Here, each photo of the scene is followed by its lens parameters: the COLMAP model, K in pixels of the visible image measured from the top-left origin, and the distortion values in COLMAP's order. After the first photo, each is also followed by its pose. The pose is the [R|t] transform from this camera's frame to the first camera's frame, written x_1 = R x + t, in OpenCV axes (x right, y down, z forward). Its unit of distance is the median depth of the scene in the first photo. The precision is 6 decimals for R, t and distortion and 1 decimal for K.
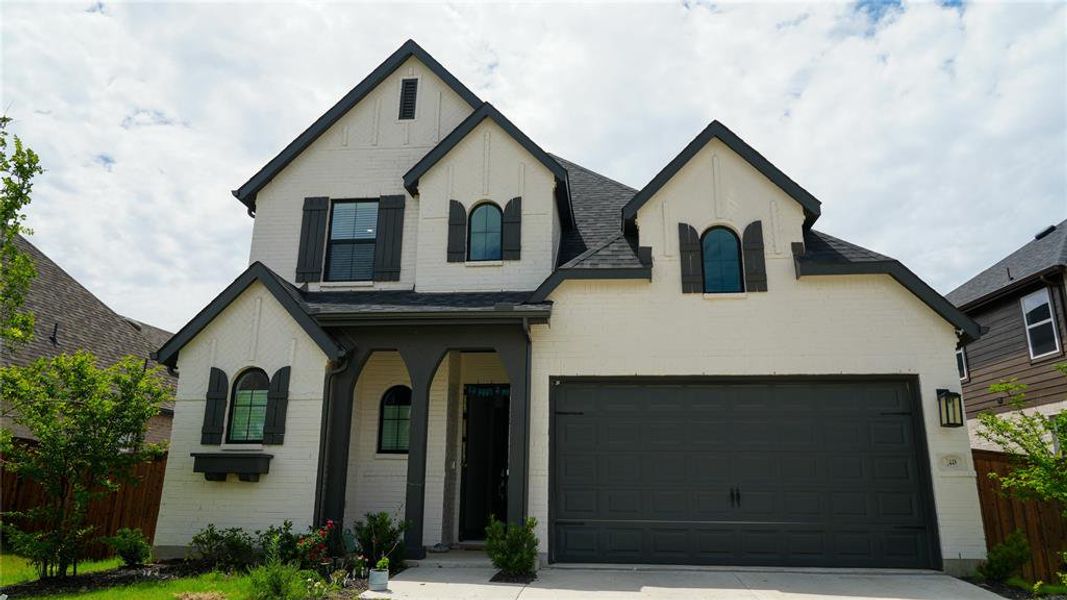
lens RADIAL K [[722.0, 0, 535.1], [0, 722.0, 299.5], [0, 0, 1]] dist [-0.007084, -0.003626]
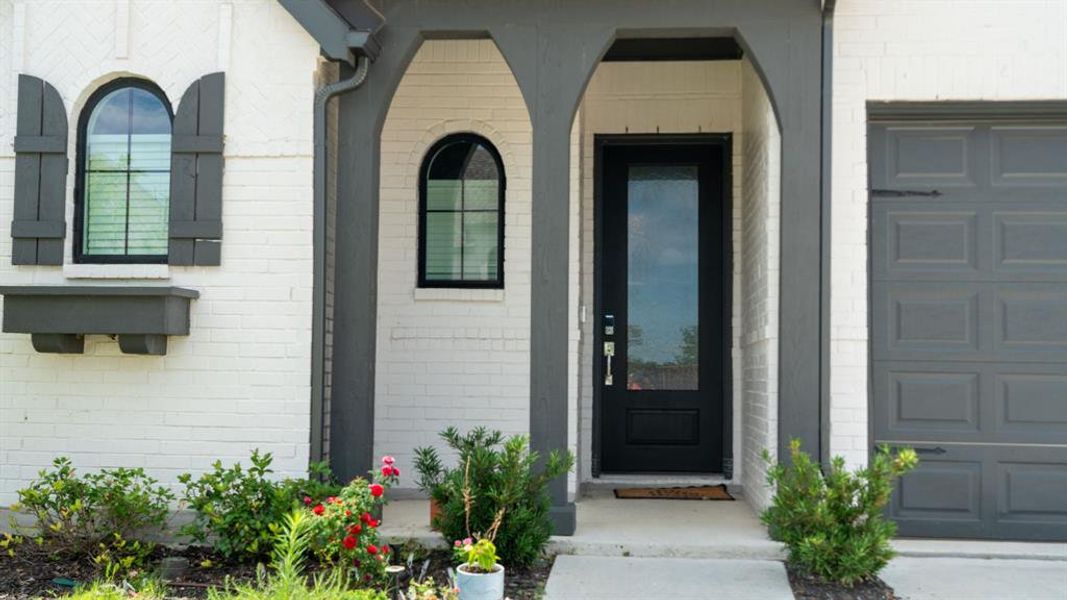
lens RADIAL K [[1221.9, 0, 536.3], [0, 1221.9, 289.6], [0, 0, 1]] dist [0.064544, 0.000000]
pose [[0.999835, 0.002458, 0.018020, -0.174876], [-0.006128, 0.978410, 0.206585, 0.066811], [-0.017123, -0.206661, 0.978263, 0.301214]]
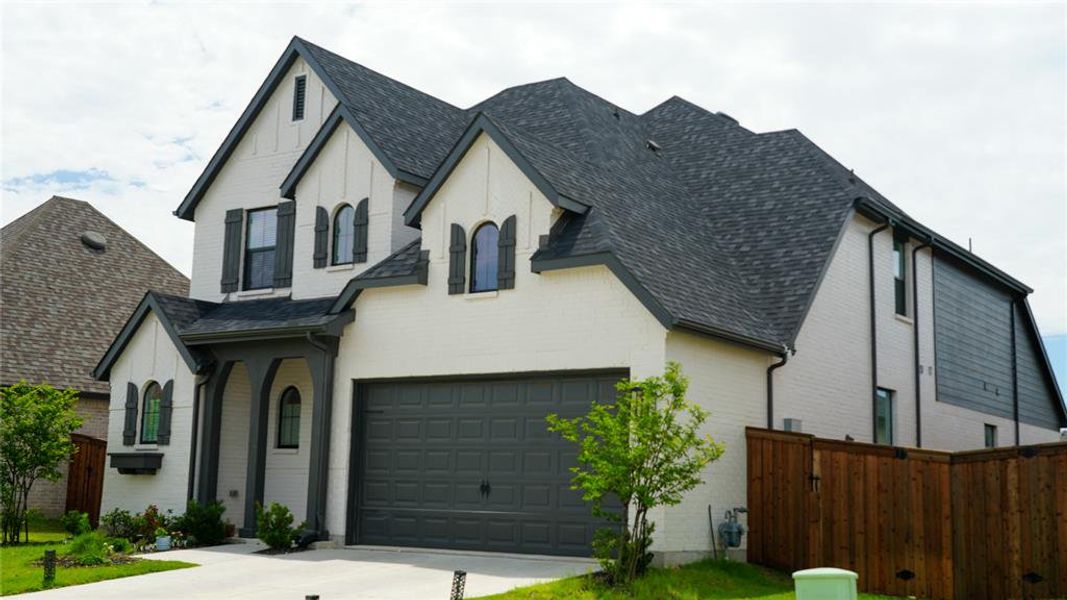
lens RADIAL K [[1221.9, 0, 540.4], [0, 1221.9, 307.4], [0, 0, 1]] dist [0.064544, 0.000000]
pose [[0.875626, -0.063586, -0.478786, 1.143327], [0.121138, 0.988524, 0.090260, -0.131639], [0.467552, -0.137033, 0.873280, -0.459877]]
